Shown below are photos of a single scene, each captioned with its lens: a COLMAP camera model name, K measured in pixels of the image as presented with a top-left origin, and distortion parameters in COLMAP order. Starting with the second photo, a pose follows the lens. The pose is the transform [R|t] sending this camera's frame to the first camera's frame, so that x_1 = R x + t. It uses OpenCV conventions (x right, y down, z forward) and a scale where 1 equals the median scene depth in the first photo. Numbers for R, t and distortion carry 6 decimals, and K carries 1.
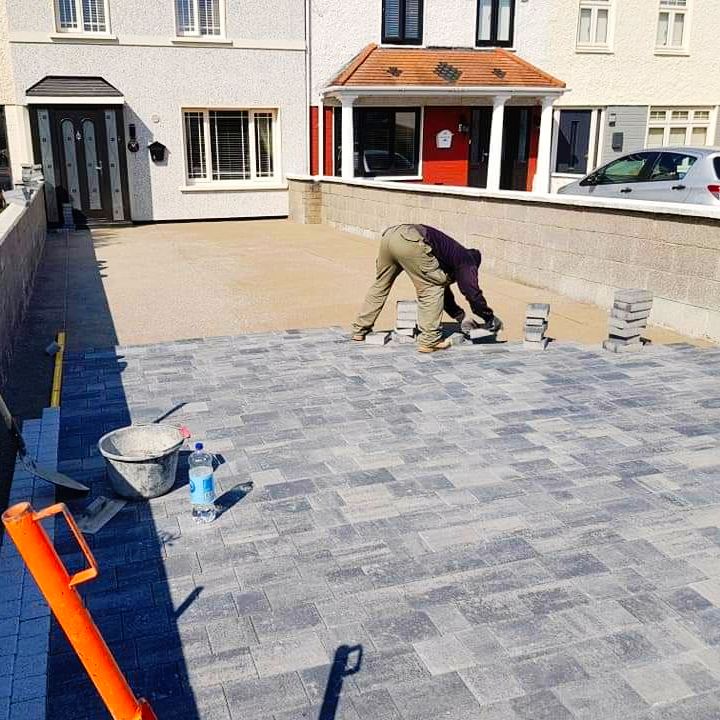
lens RADIAL K [[771.1, 0, 360.0], [0, 771.1, 360.0], [0, 0, 1]] dist [0.006827, -0.110070]
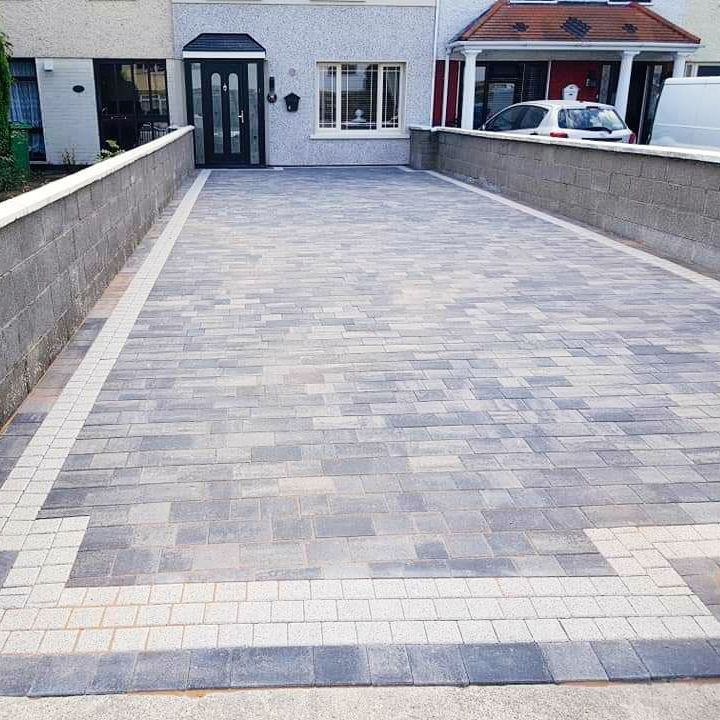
lens RADIAL K [[771.1, 0, 360.0], [0, 771.1, 360.0], [0, 0, 1]] dist [0.006827, -0.110070]
pose [[0.980035, 0.069980, -0.186102, 0.060627], [-0.059630, 0.996376, 0.060653, 0.024055], [0.189672, -0.048345, 0.980656, -0.081246]]
